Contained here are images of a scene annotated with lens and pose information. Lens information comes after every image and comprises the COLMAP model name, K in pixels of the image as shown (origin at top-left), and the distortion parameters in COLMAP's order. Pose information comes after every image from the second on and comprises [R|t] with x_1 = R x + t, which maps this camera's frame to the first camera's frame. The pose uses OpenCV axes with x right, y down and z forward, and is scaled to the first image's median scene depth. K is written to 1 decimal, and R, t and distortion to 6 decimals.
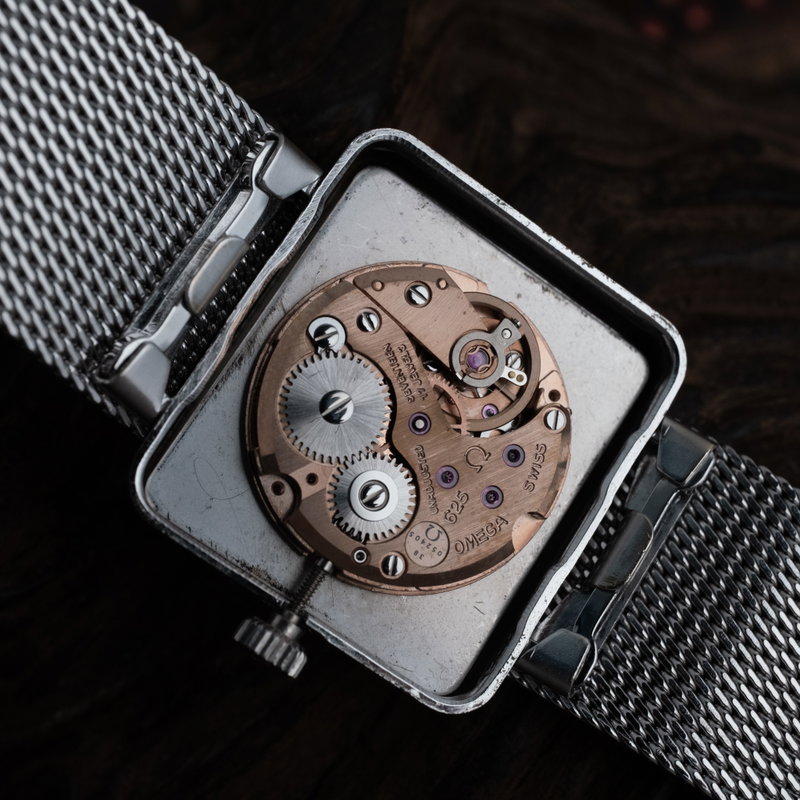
lens RADIAL K [[1659.1, 0, 401.4], [0, 1659.1, 399.7], [0, 0, 1]] dist [0.146984, 0.000000]
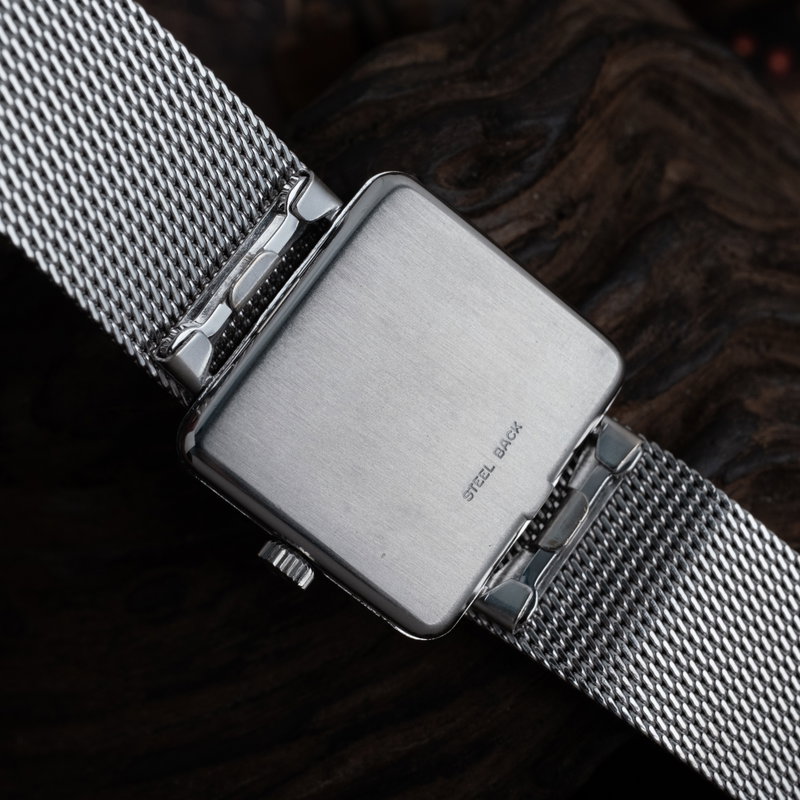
lens RADIAL K [[1659.1, 0, 399.4], [0, 1659.1, 400.2], [0, 0, 1]] dist [0.146984, 0.000000]
pose [[0.998010, 0.060385, 0.018177, -0.018346], [-0.060406, 0.998174, 0.000625, 0.007616], [-0.018106, -0.001722, 0.999835, -0.248662]]
